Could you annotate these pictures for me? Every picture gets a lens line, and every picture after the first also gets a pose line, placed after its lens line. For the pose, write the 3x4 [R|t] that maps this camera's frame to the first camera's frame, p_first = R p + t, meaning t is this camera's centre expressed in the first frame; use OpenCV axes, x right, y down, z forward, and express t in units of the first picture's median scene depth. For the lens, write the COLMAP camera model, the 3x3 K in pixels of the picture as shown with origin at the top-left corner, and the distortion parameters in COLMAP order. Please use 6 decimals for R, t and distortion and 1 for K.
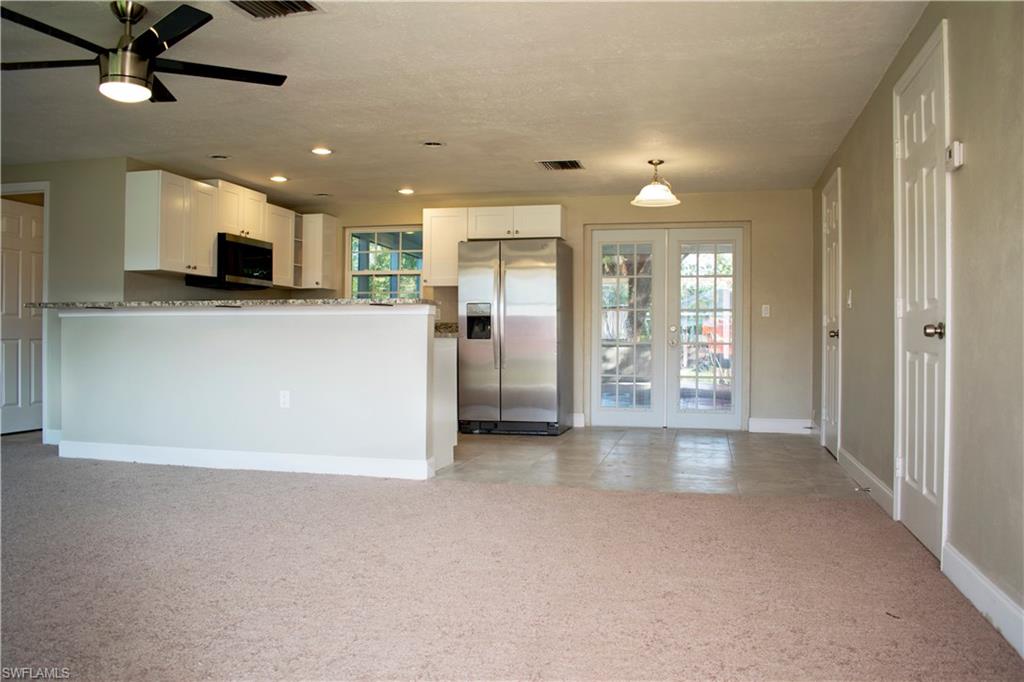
lens RADIAL K [[817.8, 0, 512.0], [0, 817.8, 341.0], [0, 0, 1]] dist [-0.083073, 0.003975]
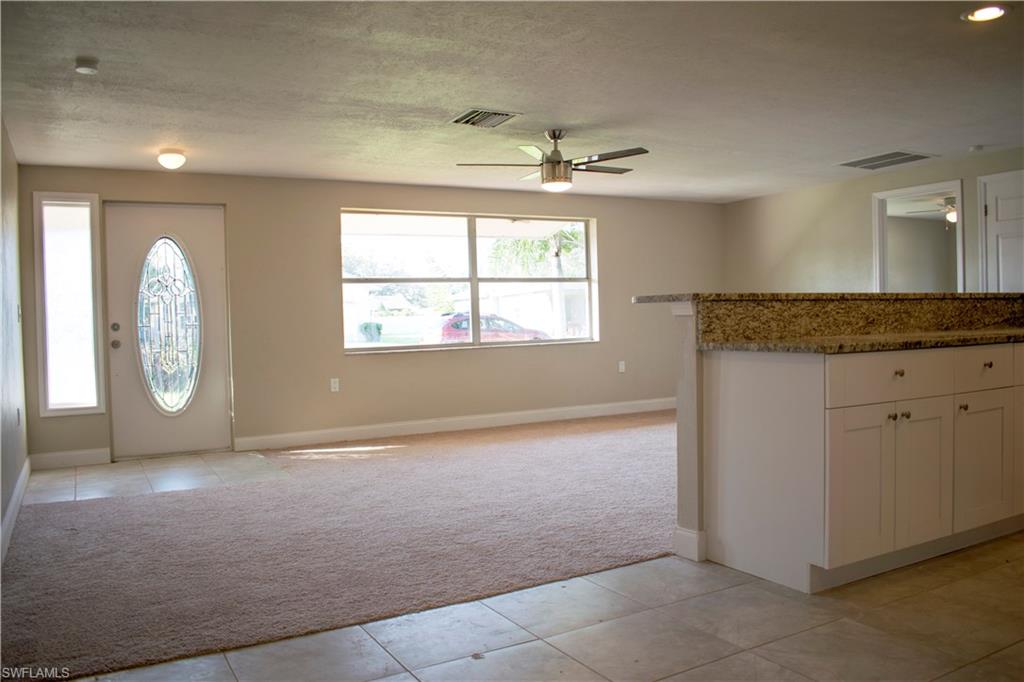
lens RADIAL K [[817.8, 0, 512.0], [0, 817.8, 341.0], [0, 0, 1]] dist [-0.083073, 0.003975]
pose [[-0.732025, 0.031777, -0.680537, 0.307073], [0.019158, 0.999477, 0.026062, -0.021618], [0.681009, 0.006040, -0.732250, 0.936506]]
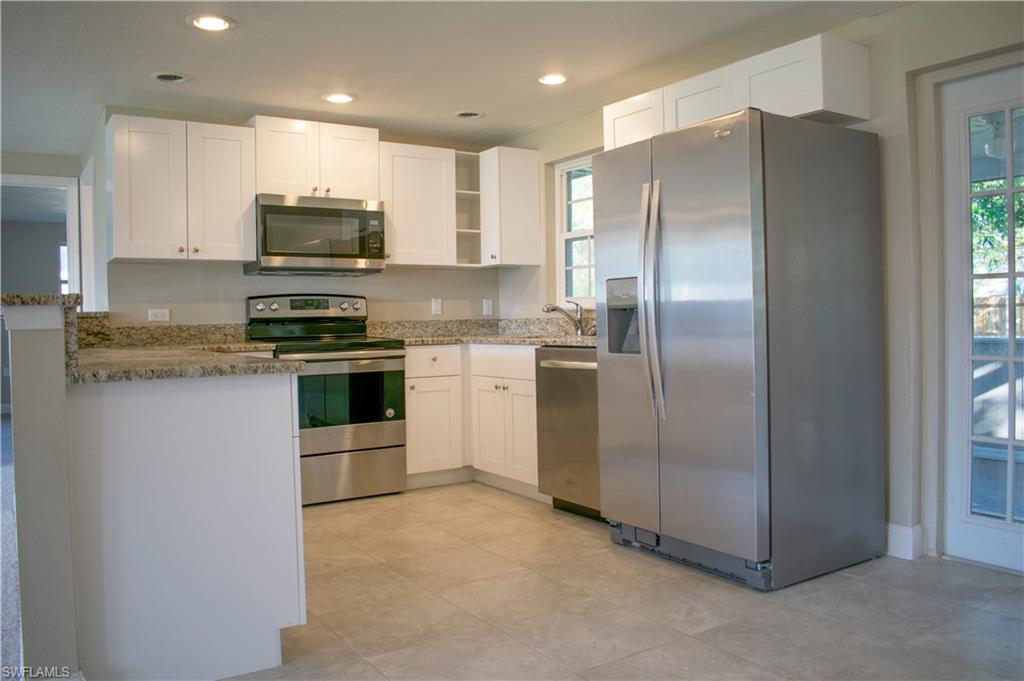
lens RADIAL K [[817.8, 0, 512.0], [0, 817.8, 340.5], [0, 0, 1]] dist [-0.083073, 0.003975]
pose [[0.727050, -0.000533, -0.686584, 0.228588], [0.021248, 0.999538, 0.021725, -0.020912], [0.686255, -0.030384, 0.726726, 0.589652]]
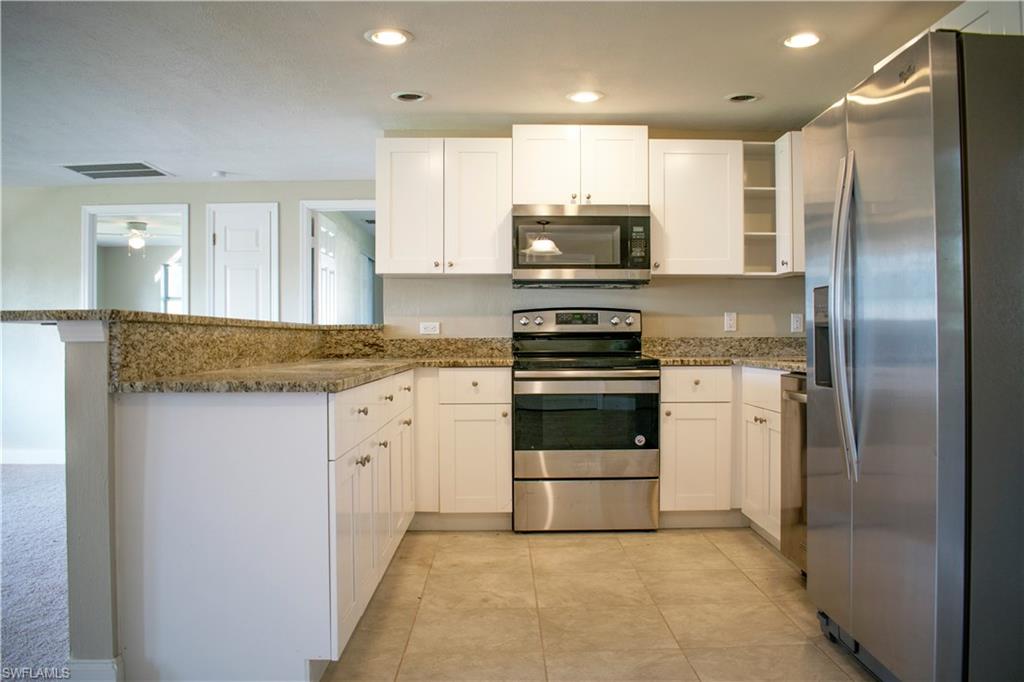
lens RADIAL K [[832.9, 0, 512.0], [0, 832.9, 341.0], [0, 0, 1]] dist [-0.087419, 0.000605]
pose [[0.247894, -0.001764, -0.968786, 0.261817], [0.003134, 0.999995, -0.001019, -0.021745], [0.968782, -0.002784, 0.247898, 0.751275]]
